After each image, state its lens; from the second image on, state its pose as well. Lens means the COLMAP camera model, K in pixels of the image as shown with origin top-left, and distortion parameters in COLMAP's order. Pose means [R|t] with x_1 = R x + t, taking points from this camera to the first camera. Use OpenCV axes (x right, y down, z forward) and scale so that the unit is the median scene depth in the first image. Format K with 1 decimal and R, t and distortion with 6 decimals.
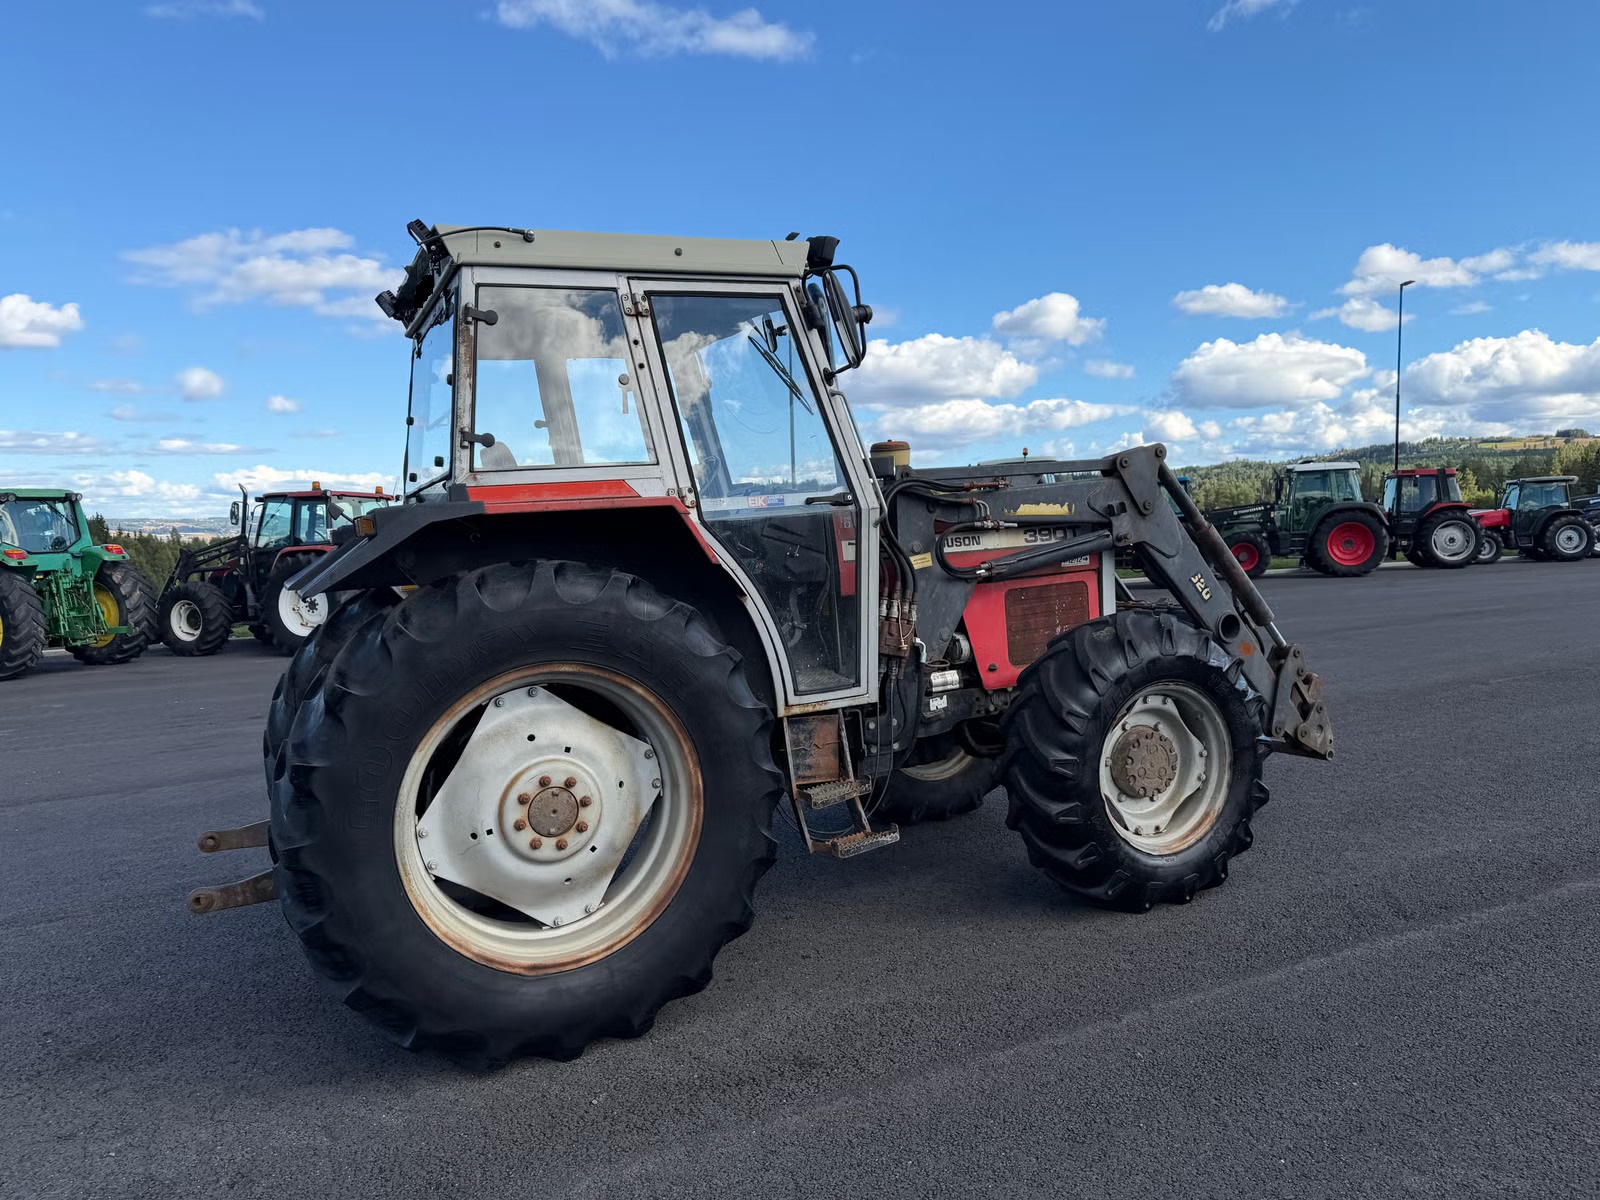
lens RADIAL K [[1121.6, 0, 796.8], [0, 1121.6, 601.5], [0, 0, 1]] dist [0.086078, -0.113393]
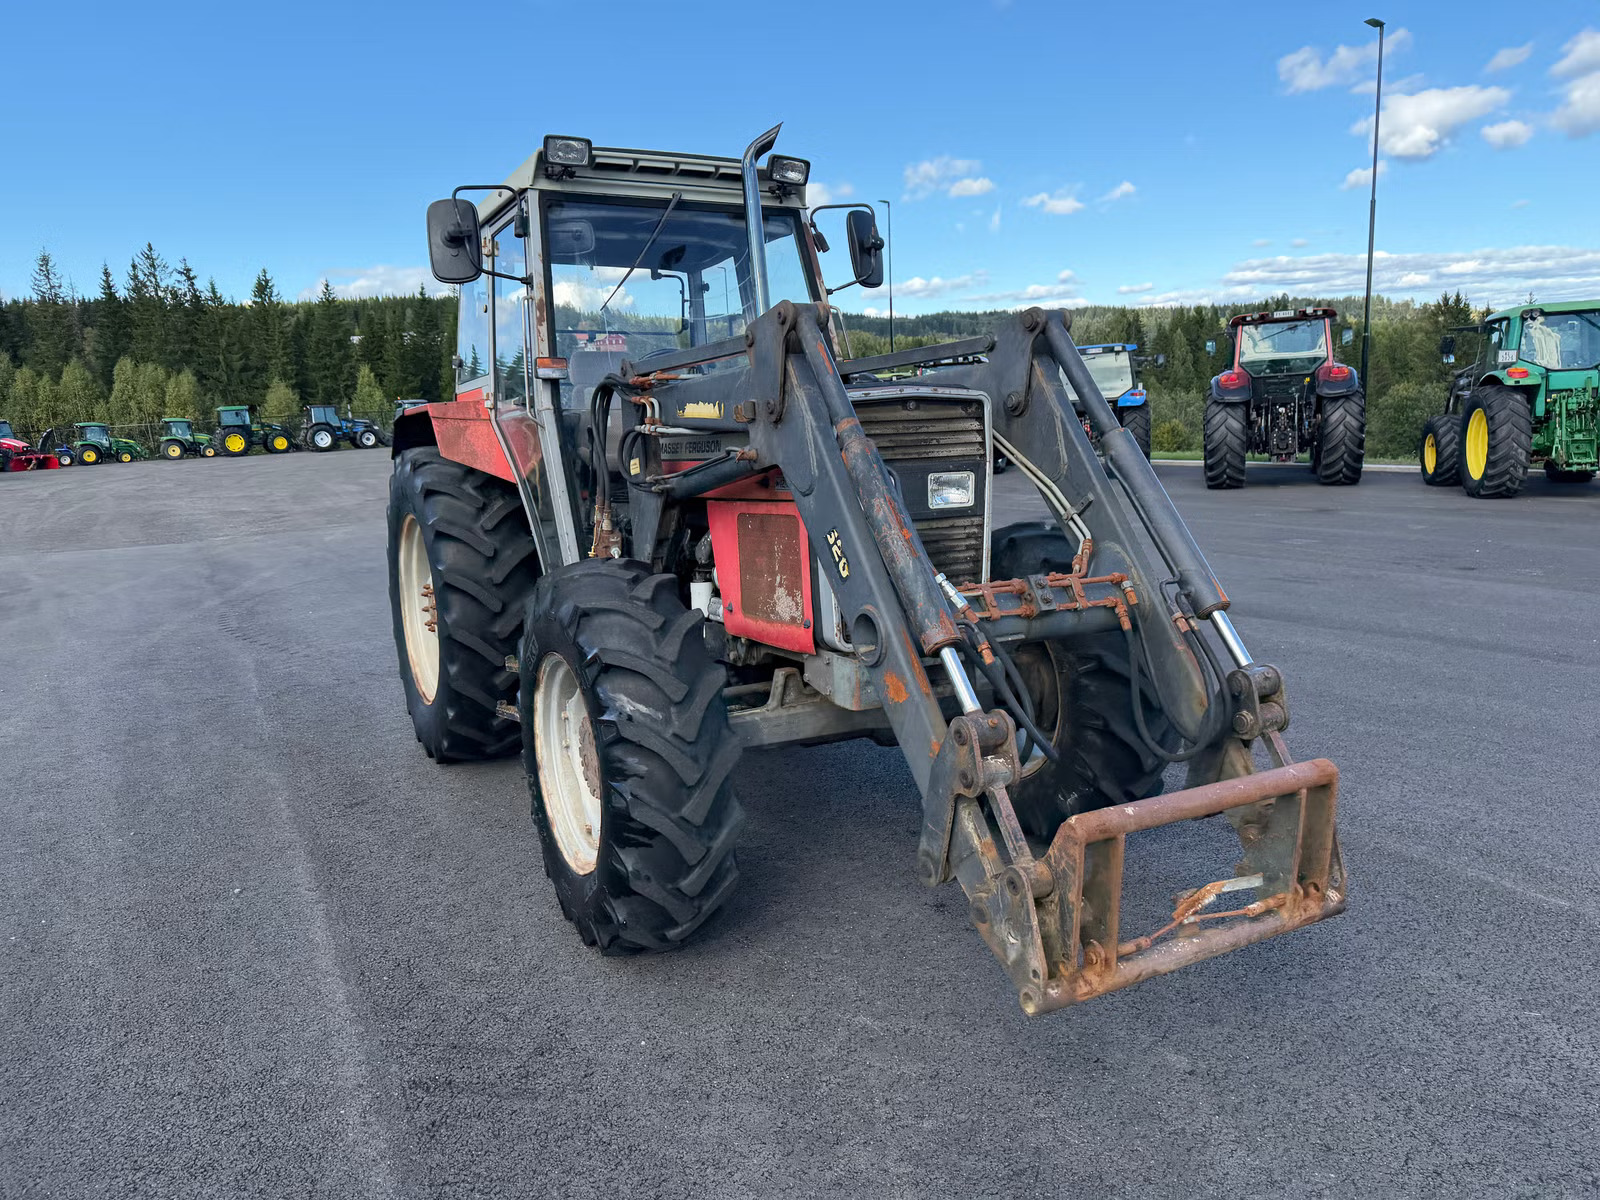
lens RADIAL K [[1126.3, 0, 792.8], [0, 1126.3, 613.1], [0, 0, 1]] dist [0.047944, -0.058049]
pose [[0.049820, 0.212656, -0.975856, 1.043971], [-0.020748, 0.977079, 0.211863, -0.117270], [0.998543, 0.009692, 0.053090, 1.091665]]
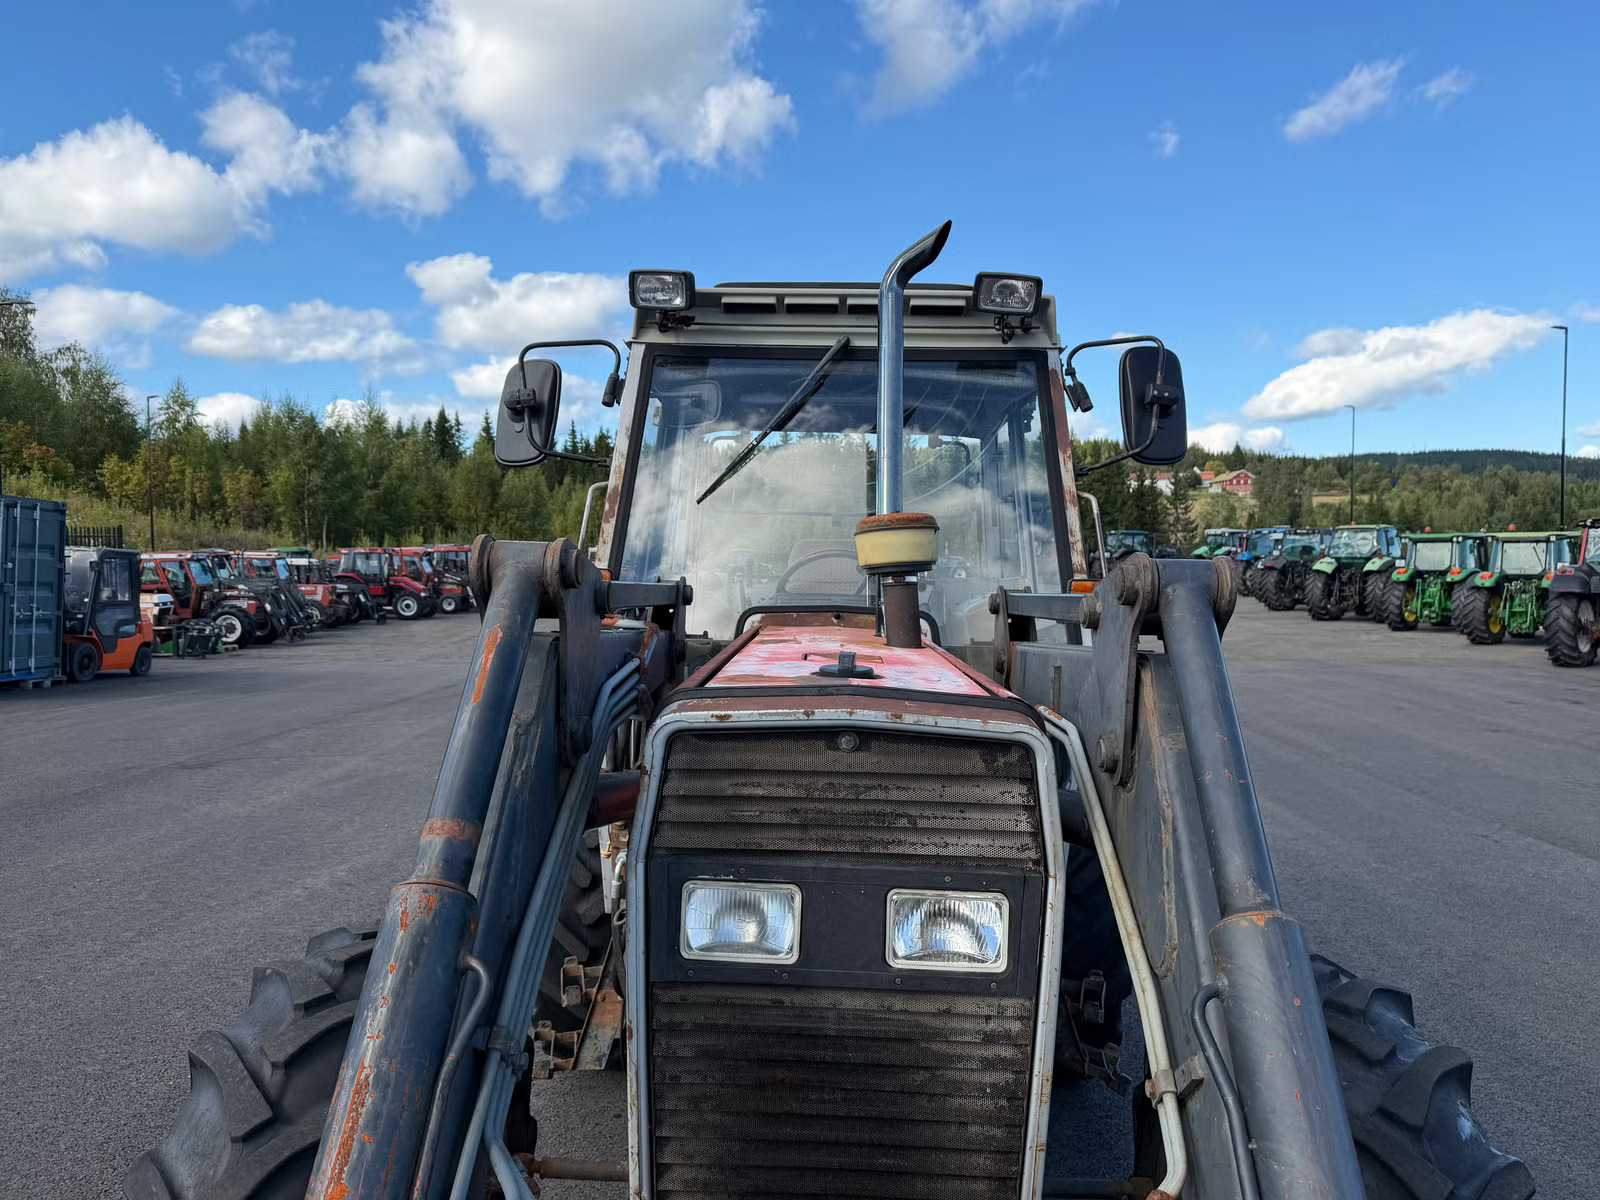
lens RADIAL K [[1122.9, 0, 794.9], [0, 1122.9, 609.8], [0, 0, 1]] dist [0.080477, -0.122166]
pose [[-0.461848, 0.076609, -0.883644, 0.609277], [-0.042829, 0.993175, 0.108490, -0.175175], [0.885924, 0.087952, -0.455415, 1.351745]]
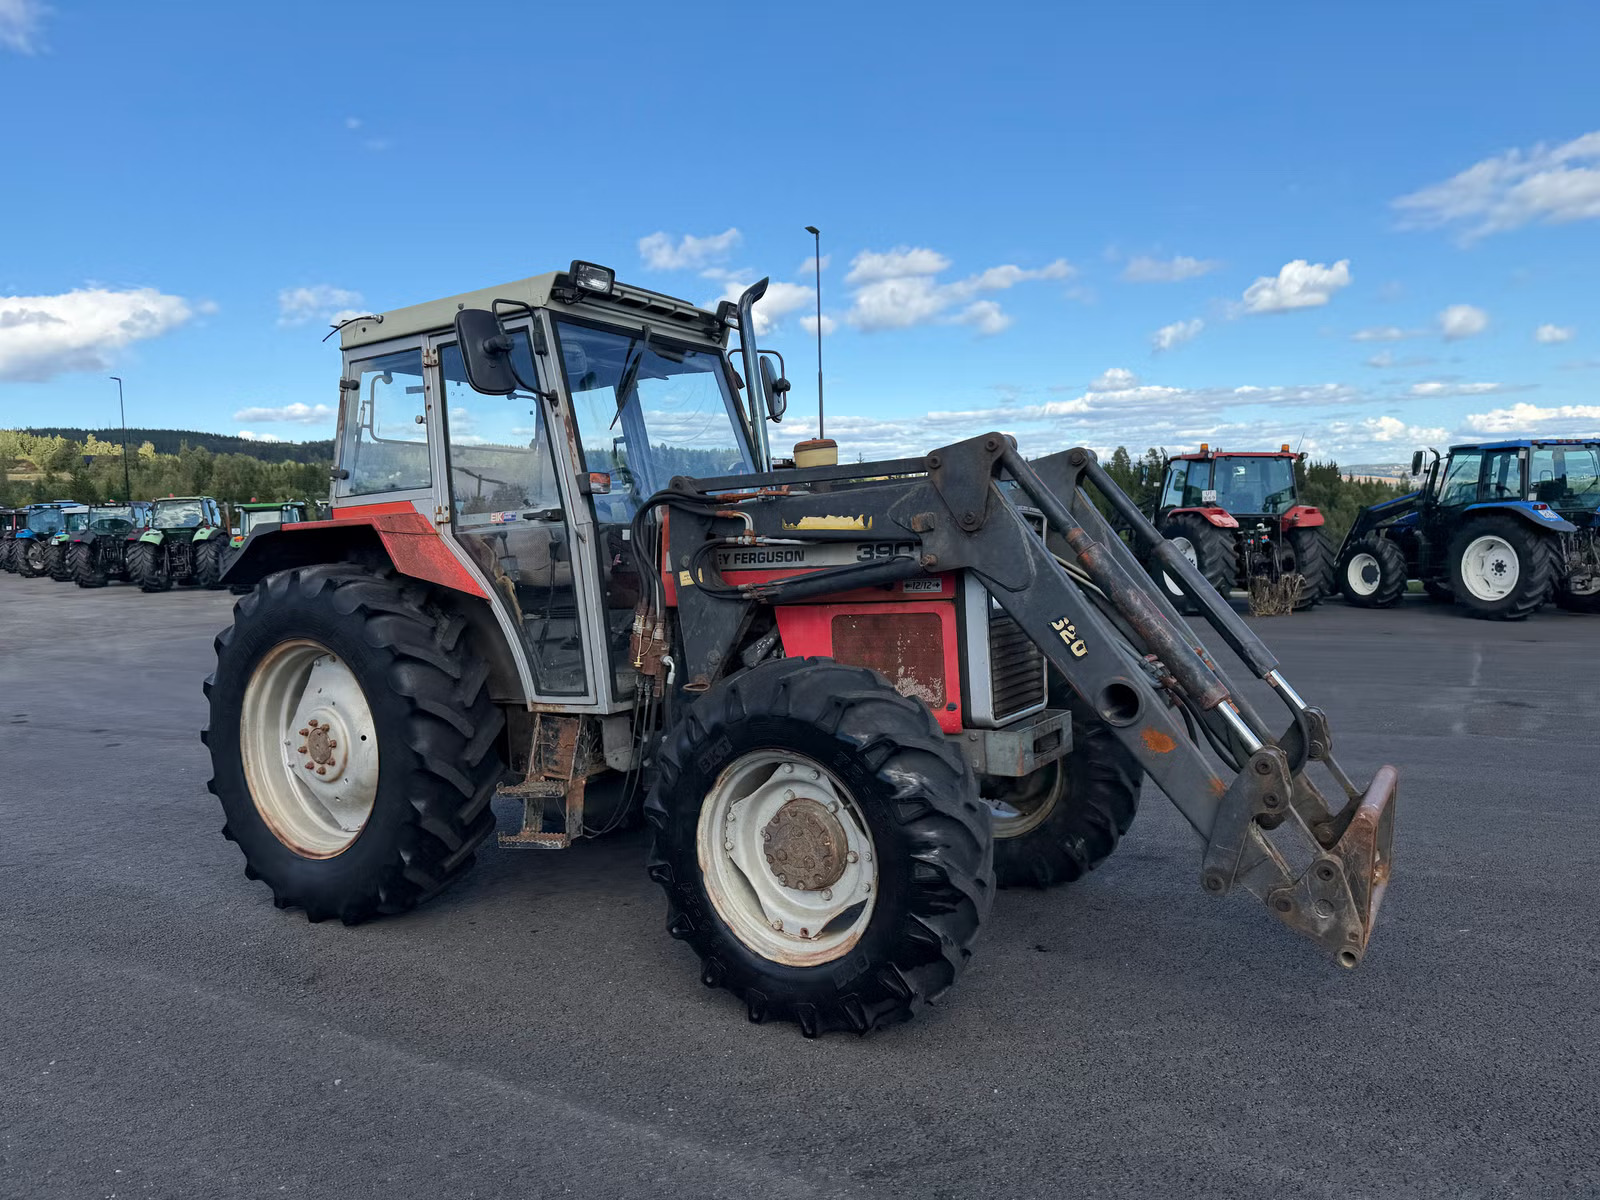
lens RADIAL K [[1124.8, 0, 790.9], [0, 1124.8, 596.3], [0, 0, 1]] dist [0.058023, -0.075281]
pose [[0.533796, 0.078079, -0.842001, 0.963864], [-0.040534, 0.996946, 0.066750, -0.087485], [0.844641, -0.001501, 0.535331, 0.570539]]
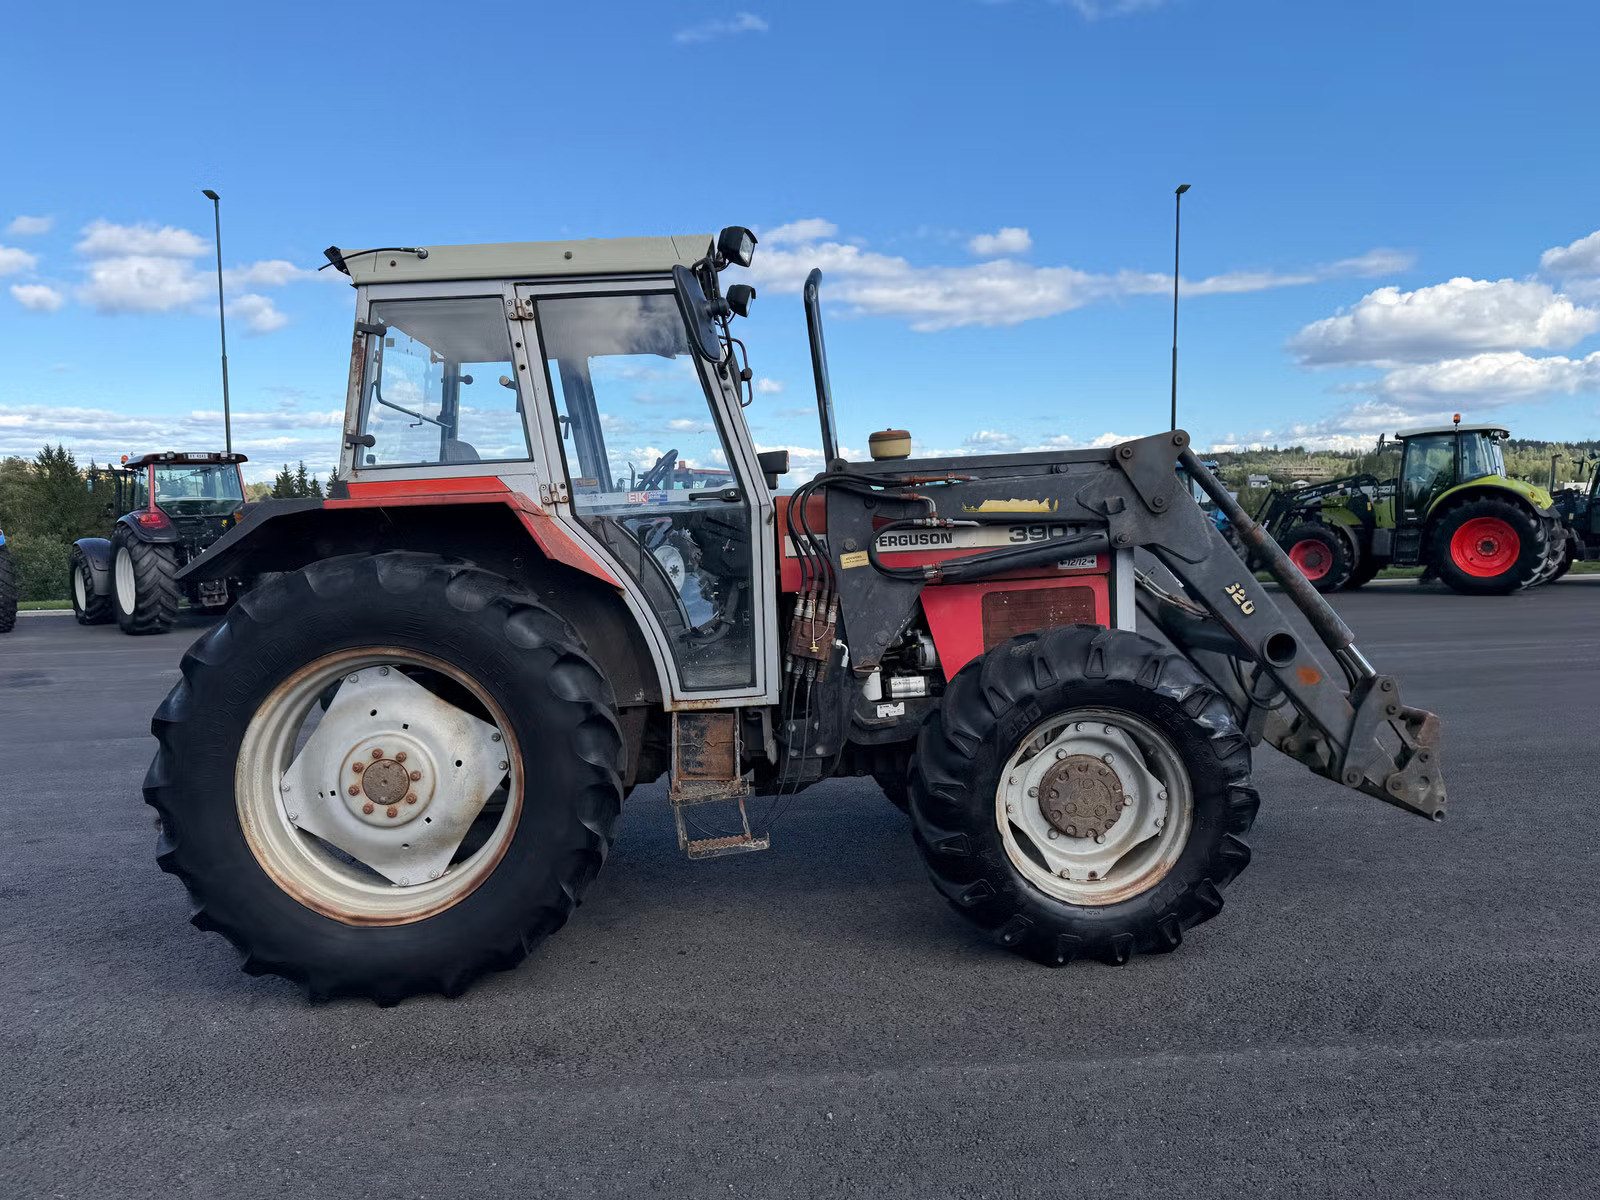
lens RADIAL K [[1121.9, 0, 793.9], [0, 1121.9, 590.6], [0, 0, 1]] dist [0.069496, -0.088160]
pose [[0.920631, 0.043936, -0.387954, 0.435952], [-0.037678, 0.999008, 0.023725, -0.030720], [0.388612, -0.007225, 0.921373, 0.109242]]
